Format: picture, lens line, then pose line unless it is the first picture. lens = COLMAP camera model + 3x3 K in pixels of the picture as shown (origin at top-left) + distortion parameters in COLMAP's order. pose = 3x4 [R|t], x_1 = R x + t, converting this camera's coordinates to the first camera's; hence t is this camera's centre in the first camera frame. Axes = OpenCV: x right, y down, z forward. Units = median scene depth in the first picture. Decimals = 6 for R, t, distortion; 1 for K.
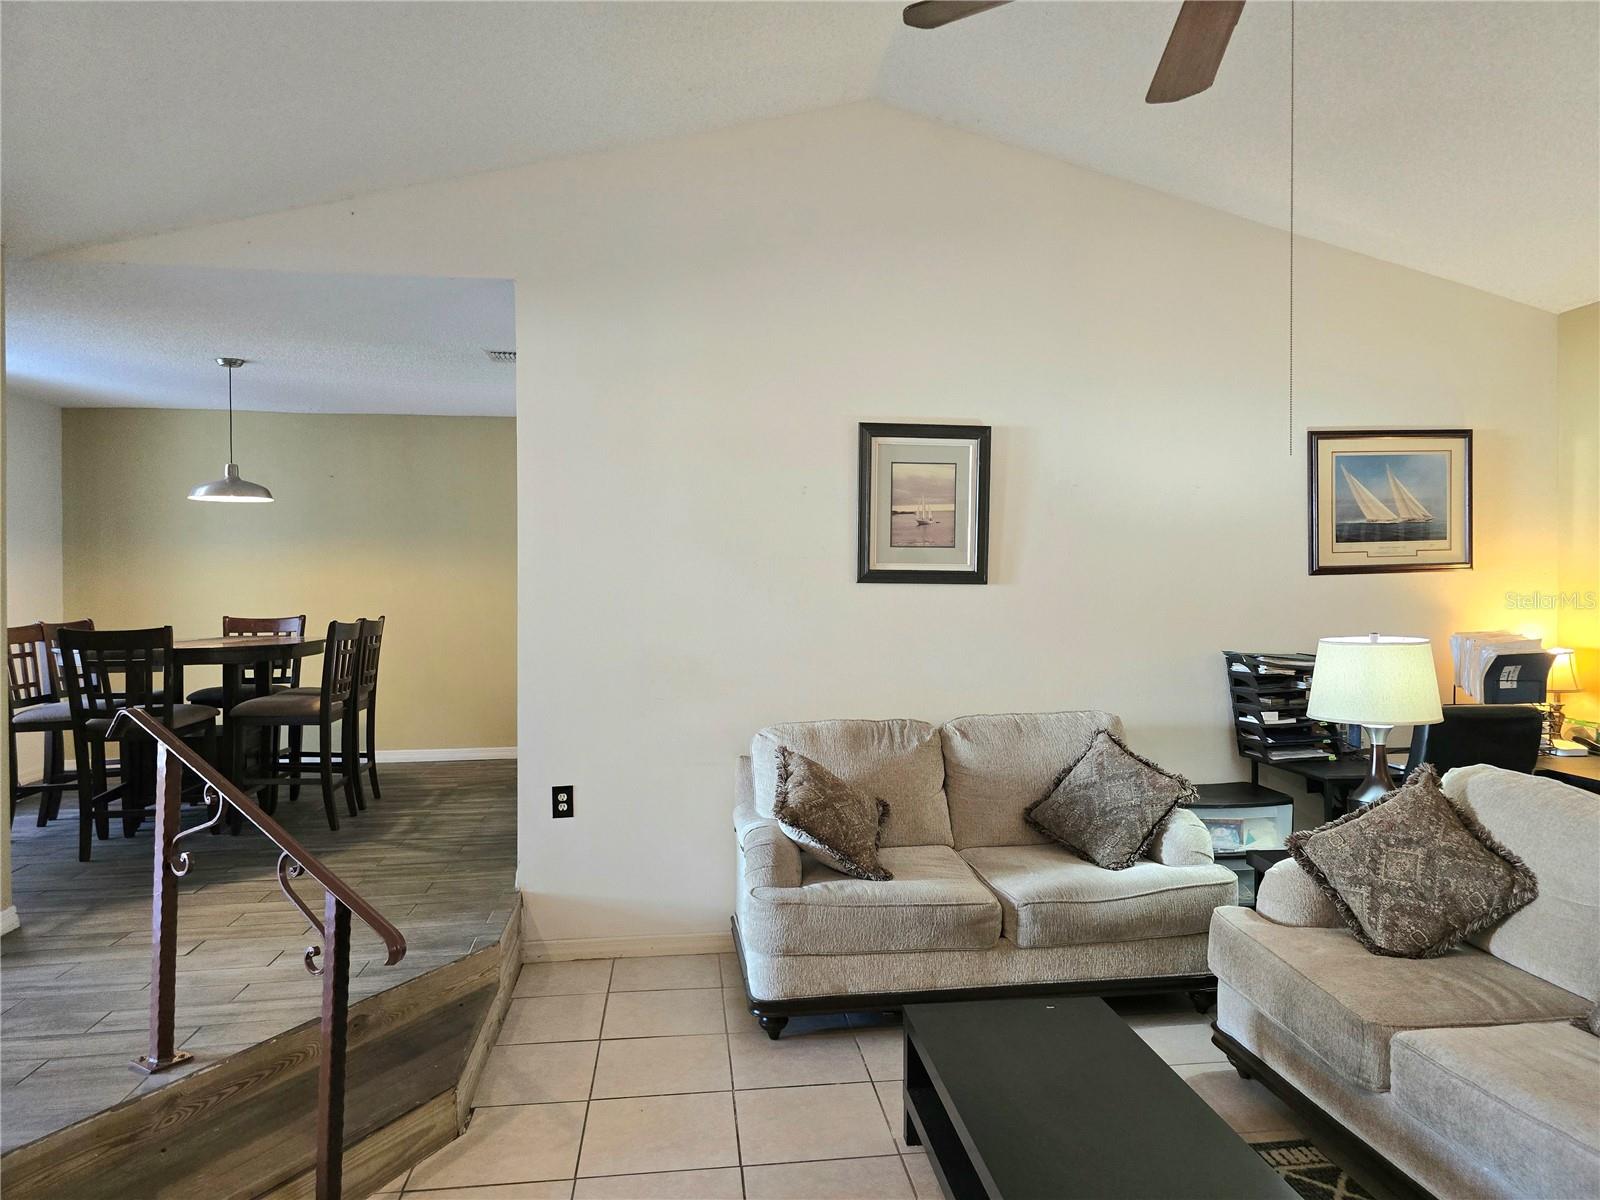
lens RADIAL K [[1083.3, 0, 814.5], [0, 1083.3, 588.6], [0, 0, 1]] dist [0.065028, -0.059628]
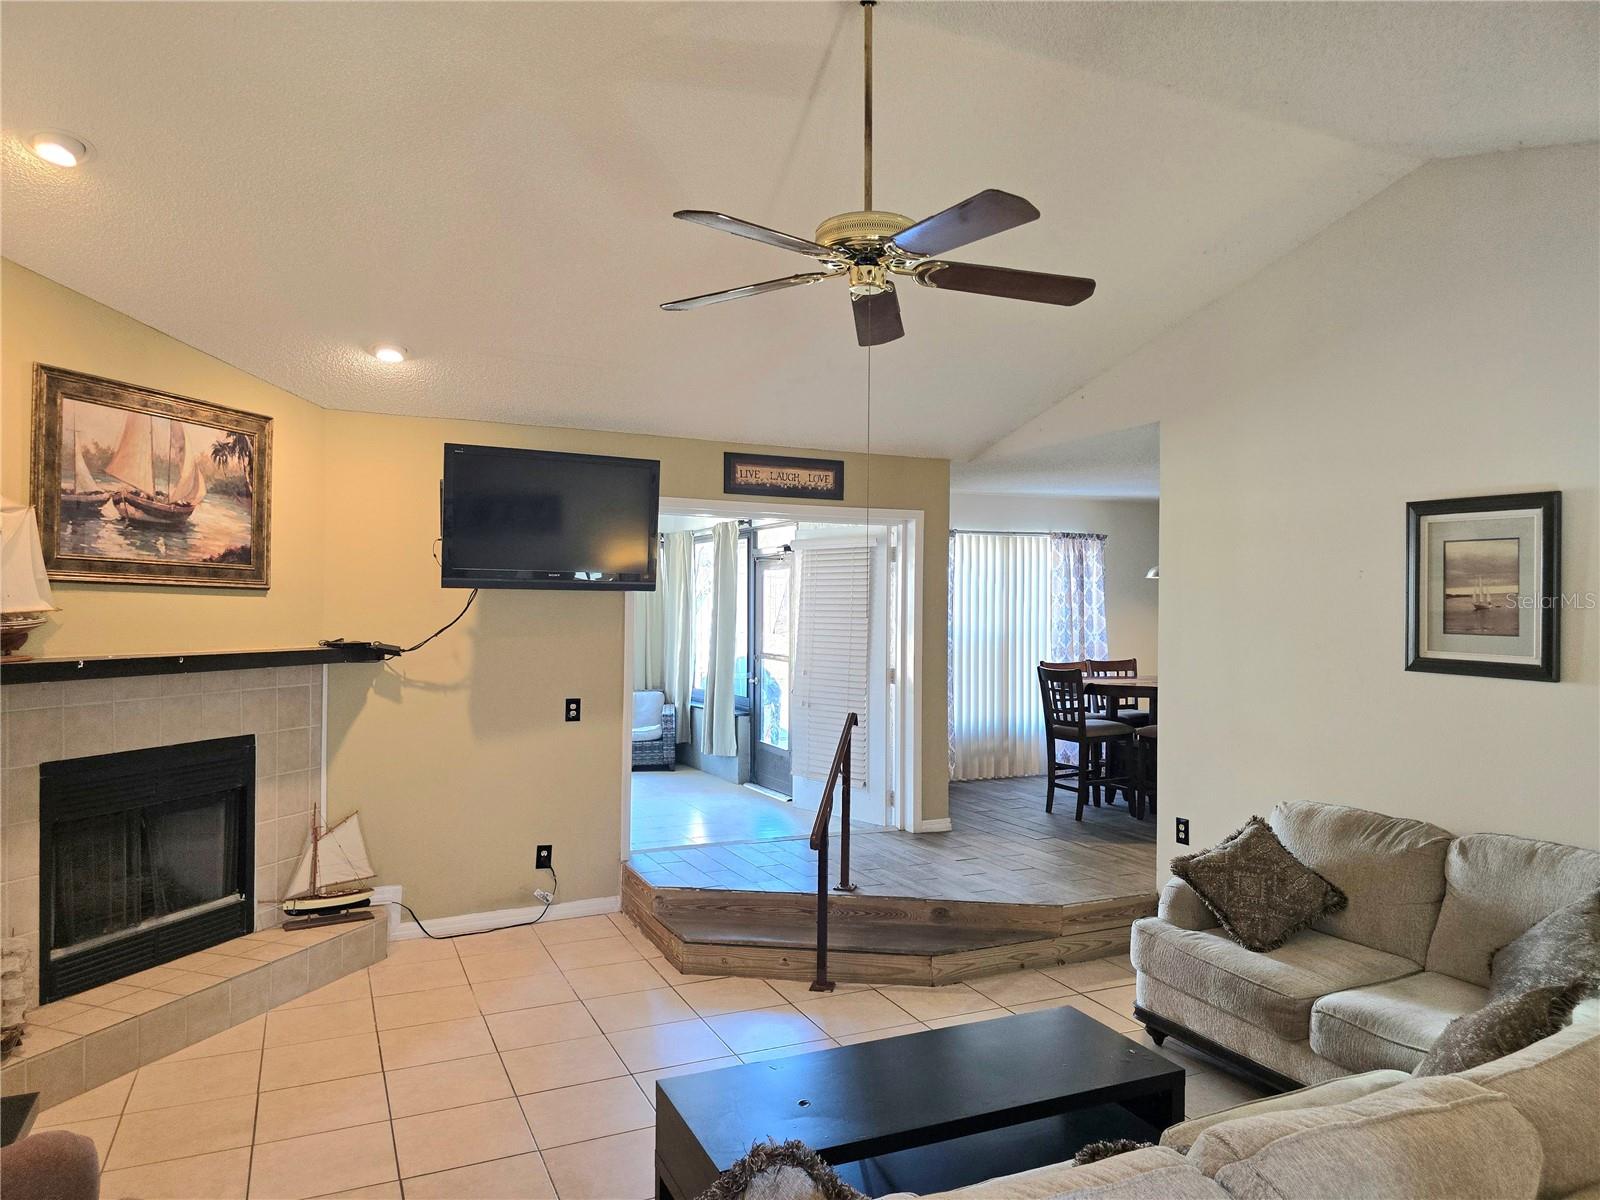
lens RADIAL K [[1083.3, 0, 805.3], [0, 1083.3, 607.1], [0, 0, 1]] dist [0.065028, -0.059628]
pose [[0.291206, 0.009662, -0.956612, 0.809259], [-0.008317, 0.999937, 0.007568, -0.063840], [0.956624, 0.005752, 0.291268, 0.214287]]
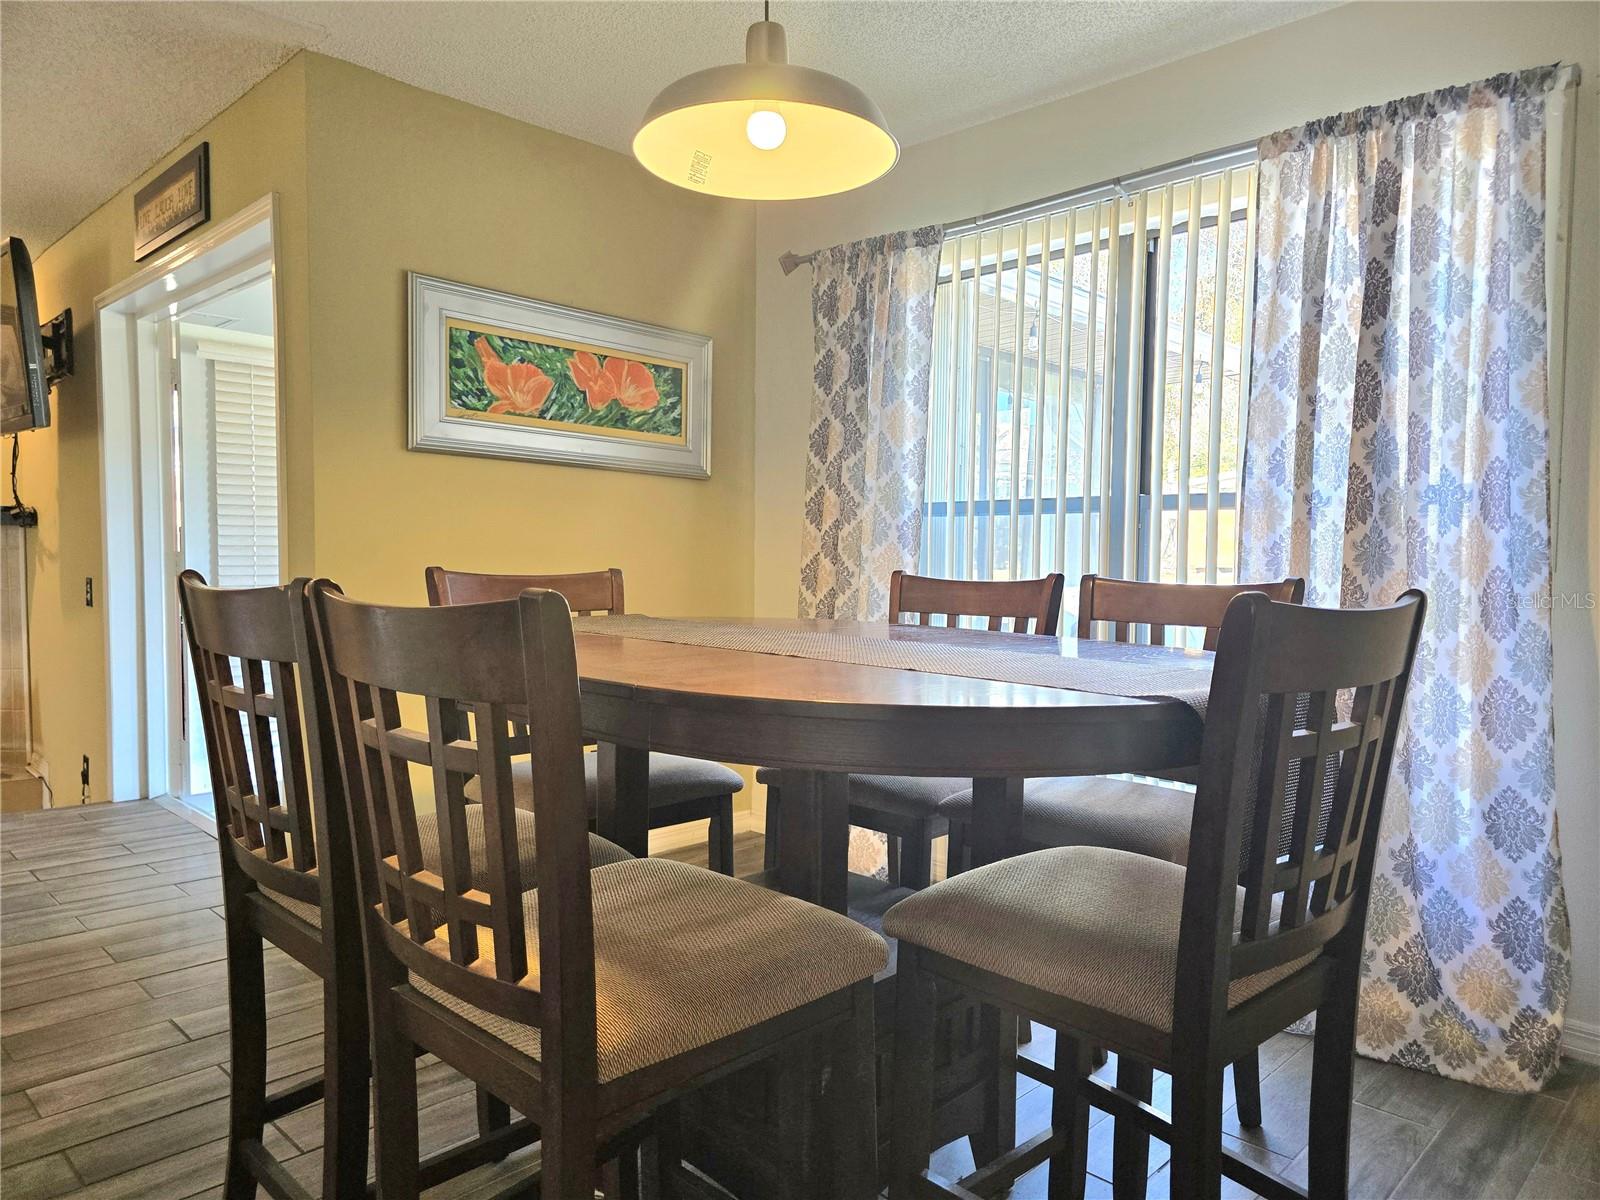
lens RADIAL K [[1083.3, 0, 802.1], [0, 1083.3, 603.5], [0, 0, 1]] dist [0.065028, -0.059628]
pose [[-0.794592, 0.020705, -0.606790, -0.498489], [-0.011850, 0.998699, 0.049595, 0.015279], [0.607028, 0.046598, -0.793313, 1.566617]]
